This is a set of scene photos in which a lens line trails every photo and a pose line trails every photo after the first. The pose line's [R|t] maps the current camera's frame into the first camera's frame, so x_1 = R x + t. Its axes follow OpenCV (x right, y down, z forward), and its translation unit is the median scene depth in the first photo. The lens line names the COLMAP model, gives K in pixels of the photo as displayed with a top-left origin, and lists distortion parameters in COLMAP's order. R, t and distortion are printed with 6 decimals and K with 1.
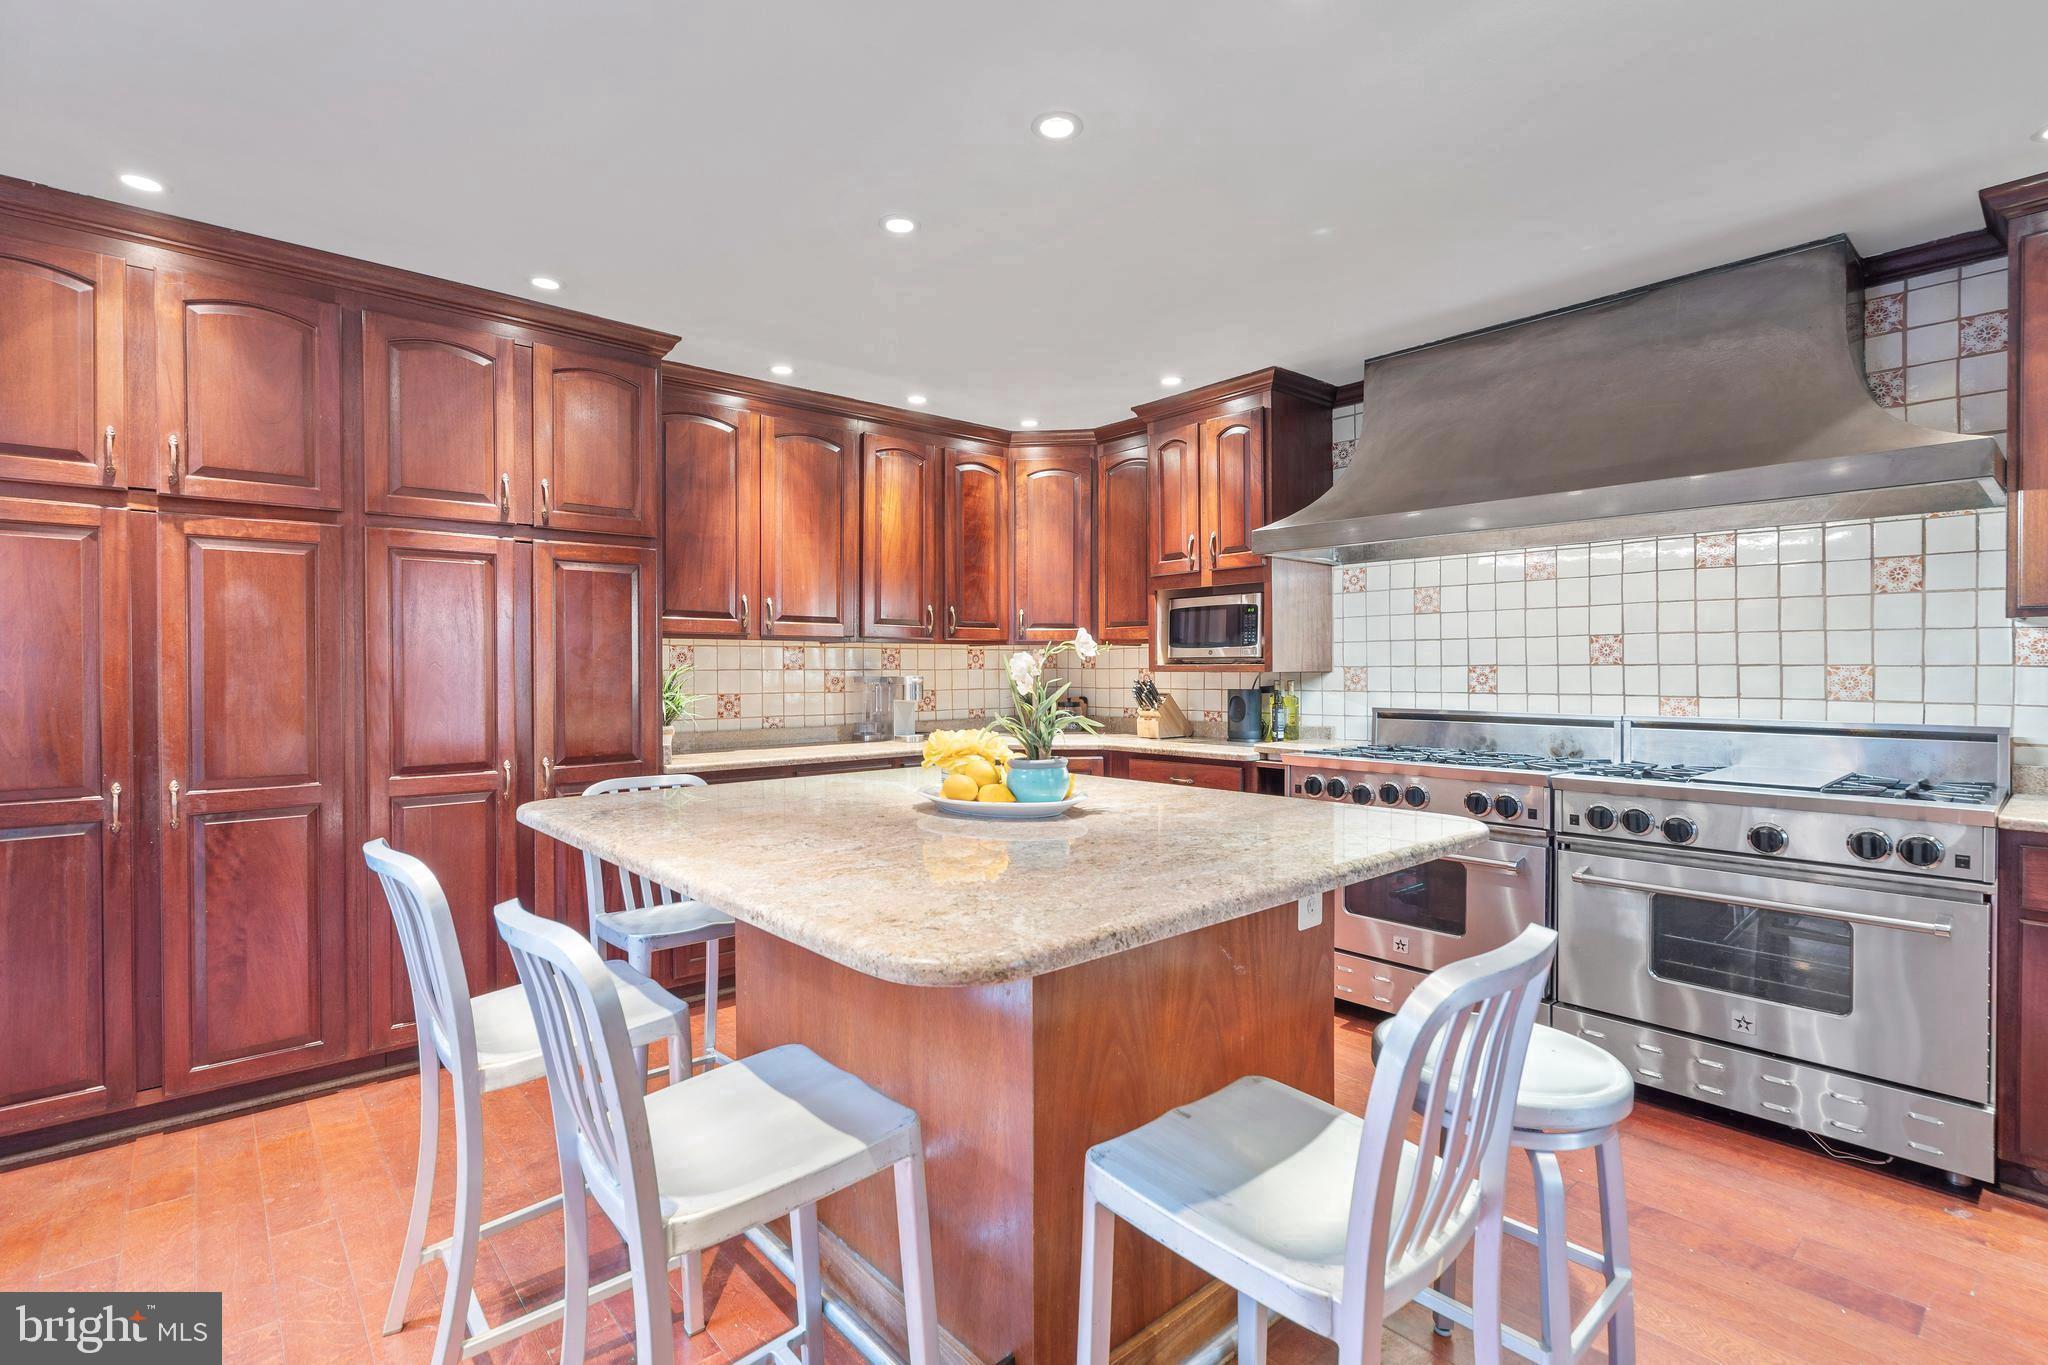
lens RADIAL K [[946.8, 0, 989.3], [0, 946.8, 684.1], [0, 0, 1]] dist [0.001985, 0.000410]
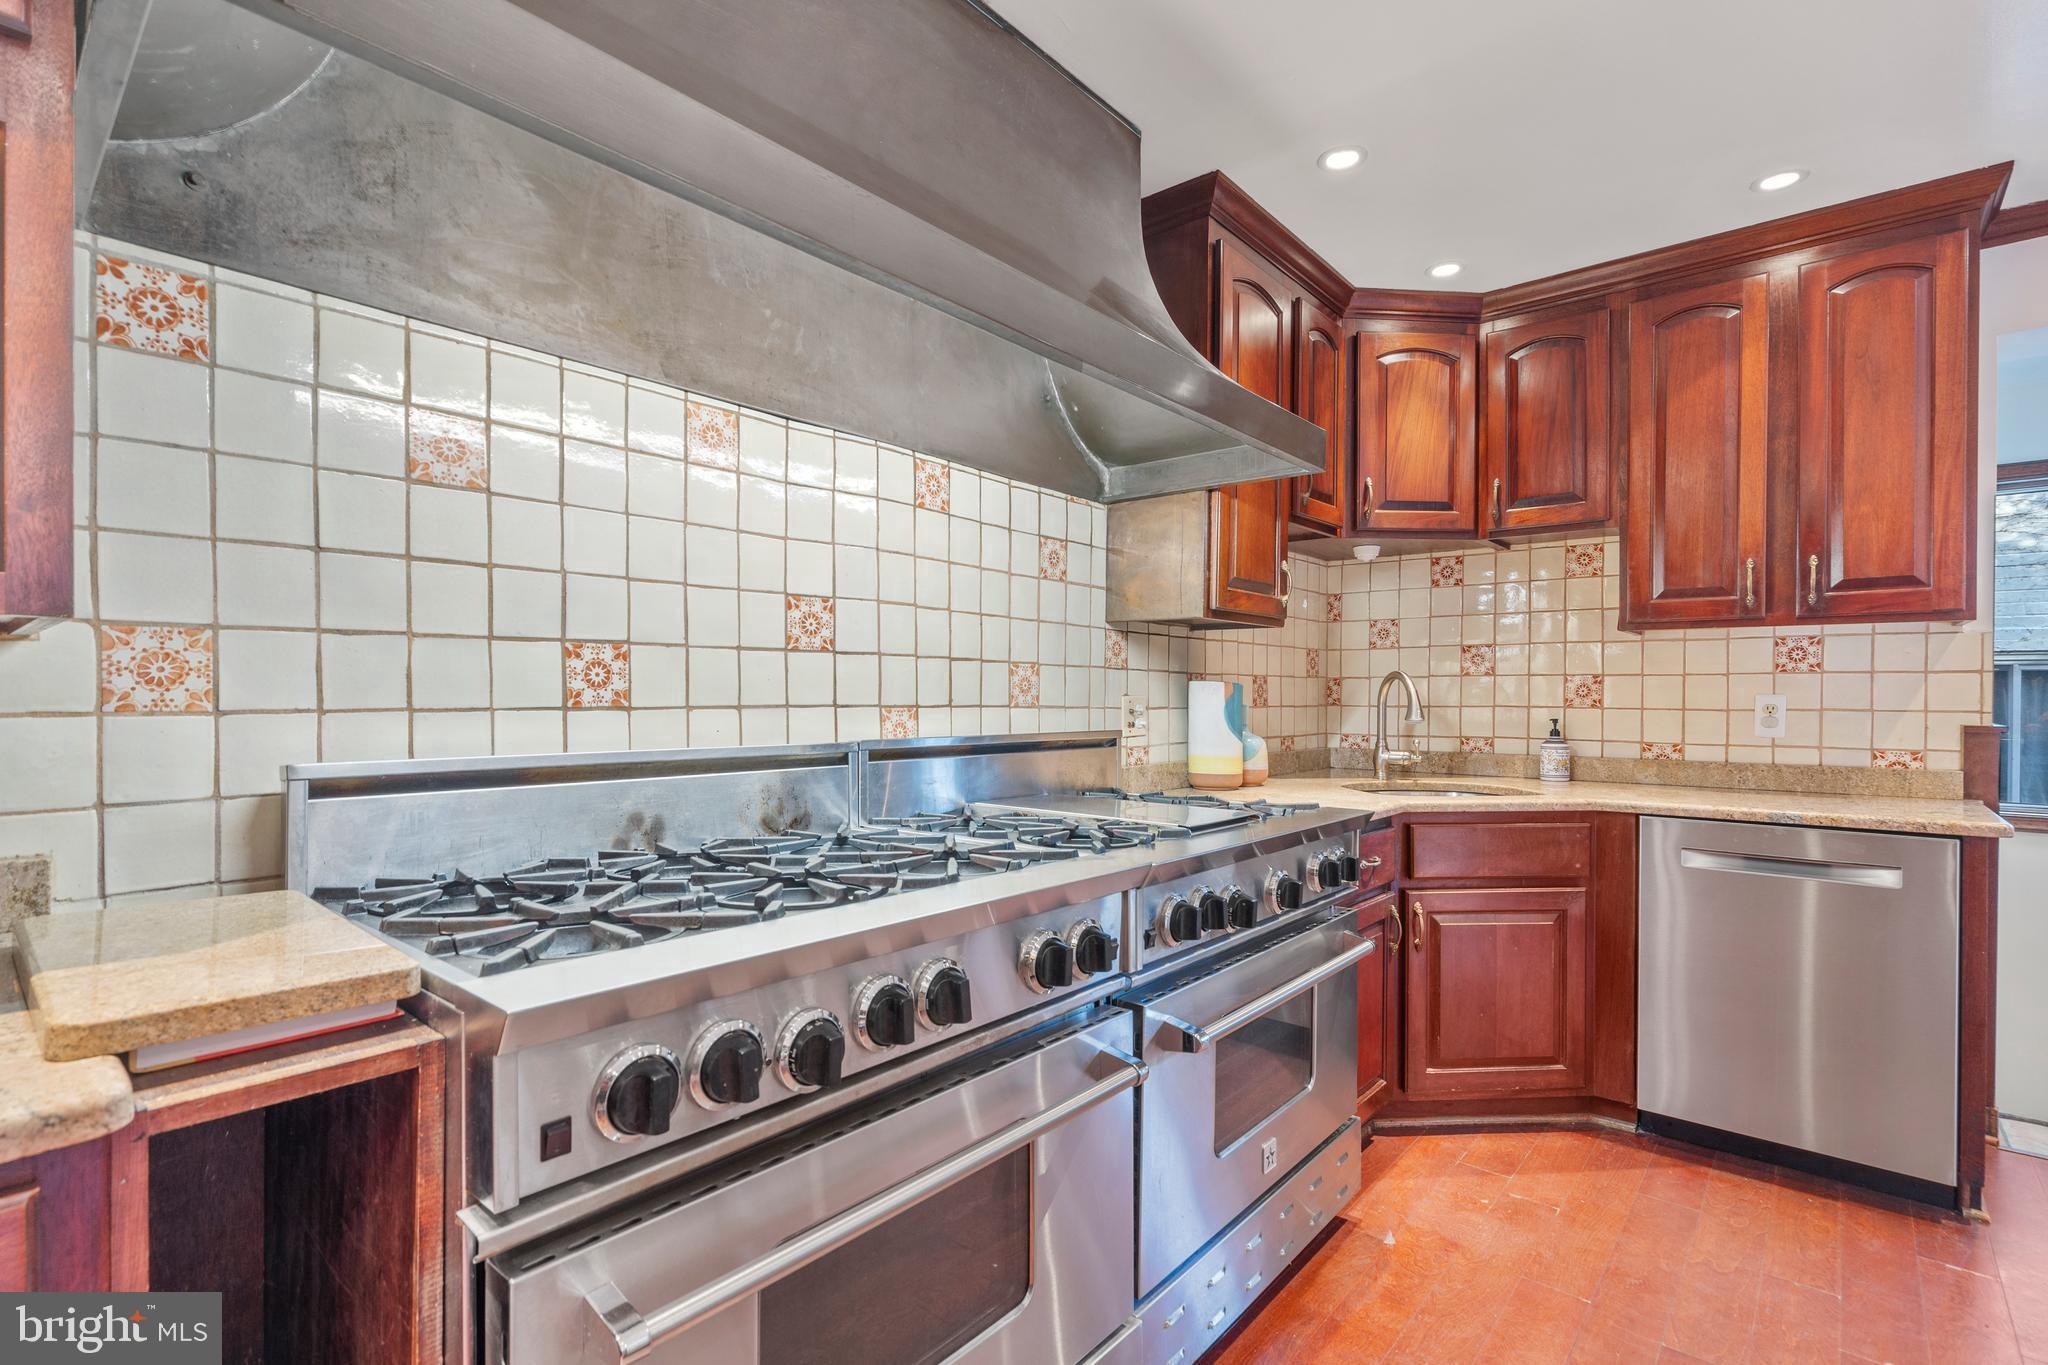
lens RADIAL K [[958.0, 0, 1022.8], [0, 958.0, 701.4], [0, 0, 1]] dist [-0.000263, 0.000148]
pose [[-0.150460, 0.001356, 0.988615, 0.085046], [0.017600, 0.999844, 0.001307, 0.009836], [-0.988459, 0.017596, -0.150461, 0.940338]]
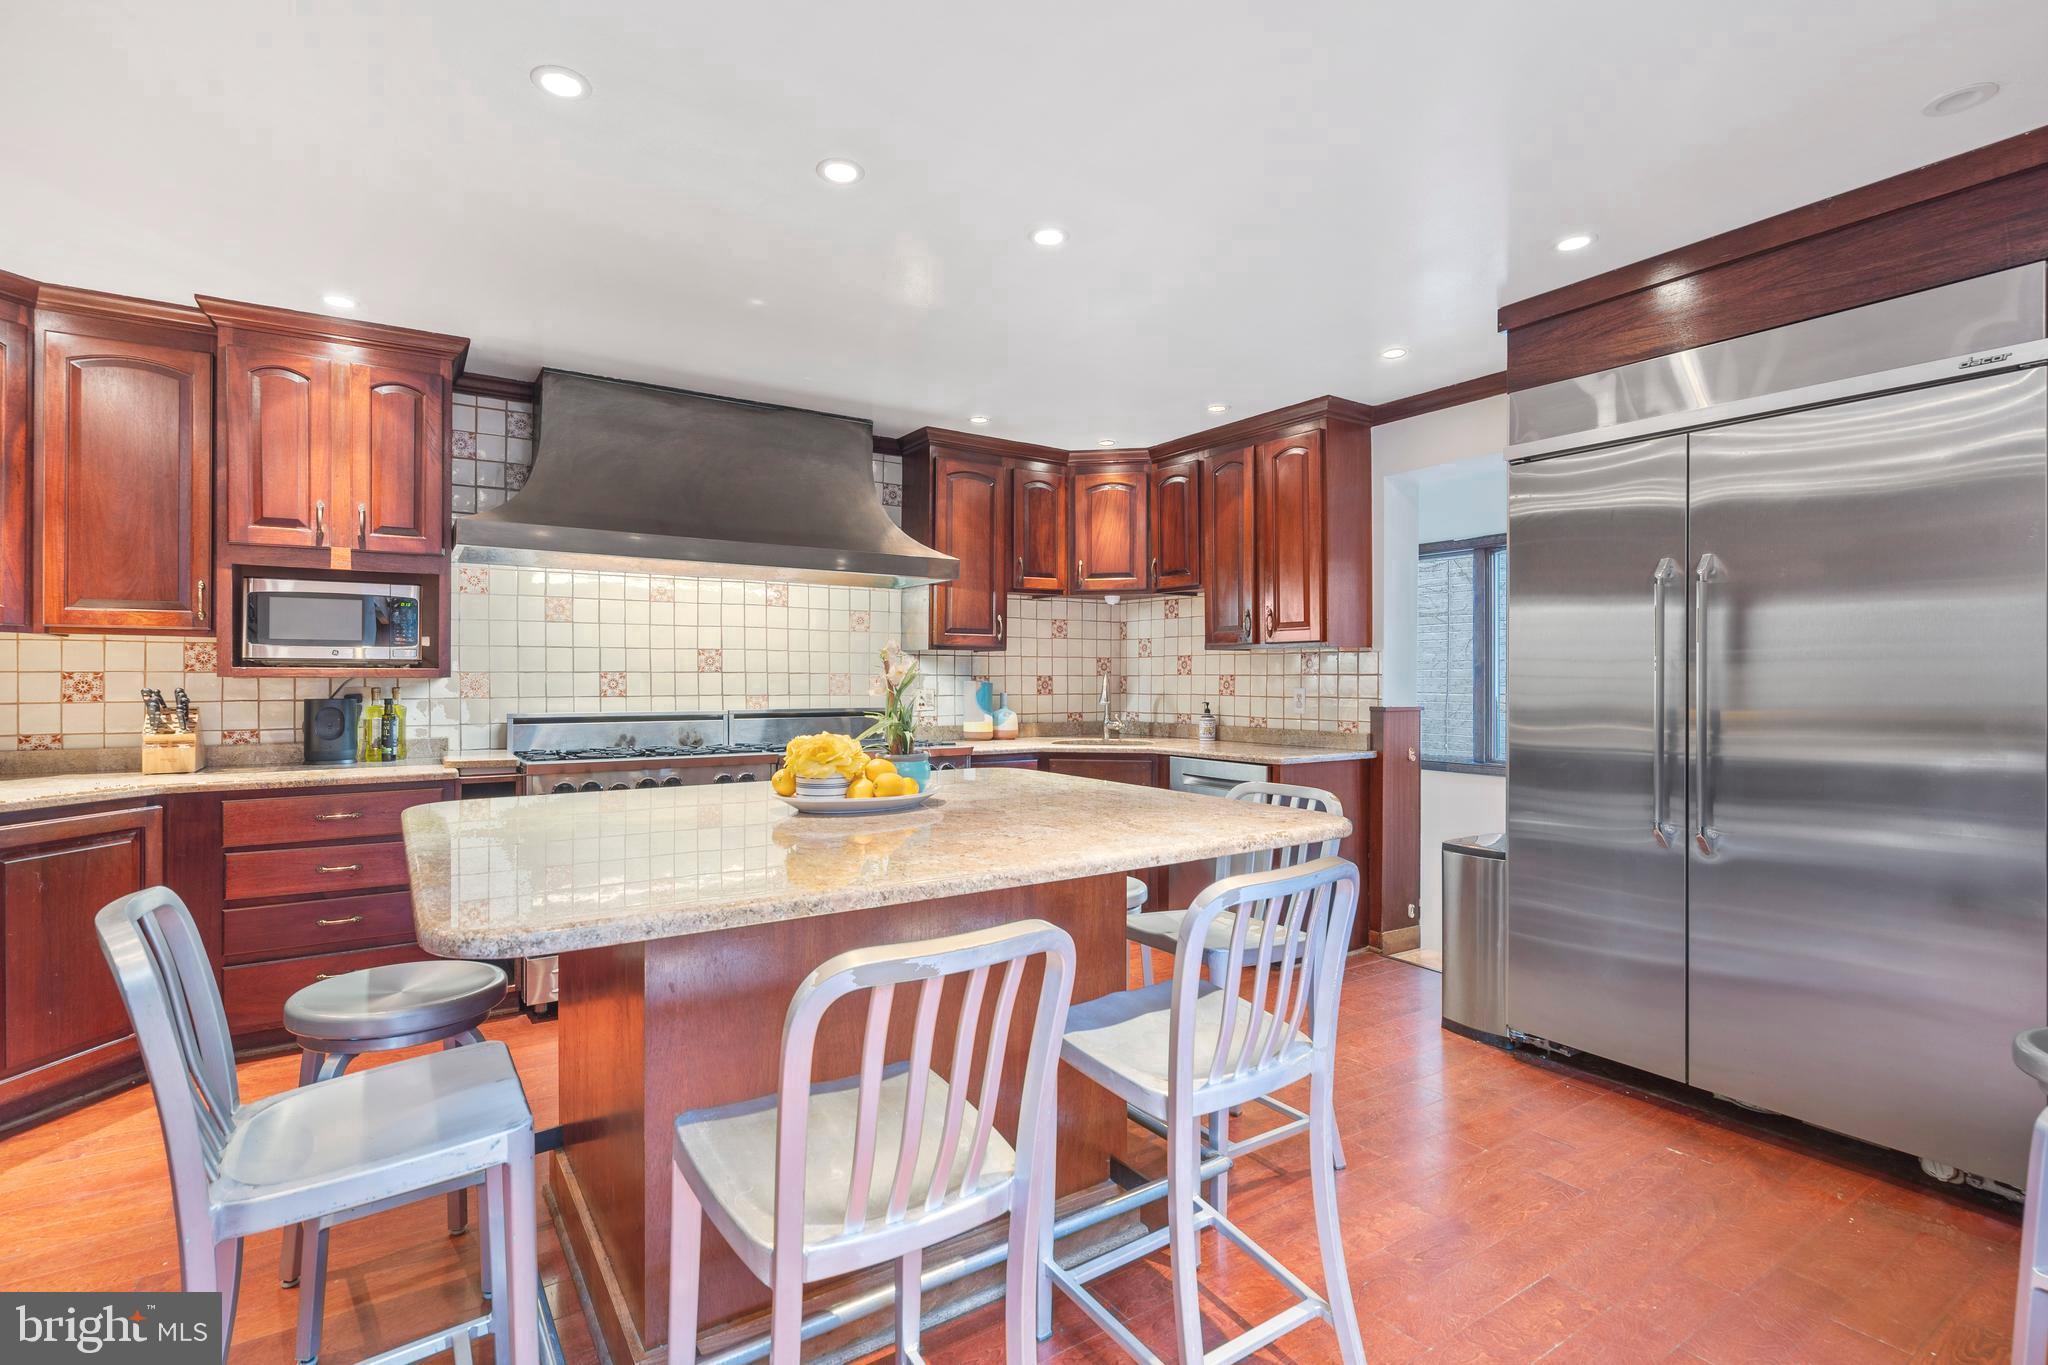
lens RADIAL K [[964.0, 0, 1027.3], [0, 964.0, 676.6], [0, 0, 1]] dist [-0.000797, 0.000006]
pose [[0.121815, 0.009634, 0.992506, -0.596623], [0.018851, 0.999750, -0.012018, 0.009708], [-0.992374, 0.020174, 0.121603, 0.396610]]
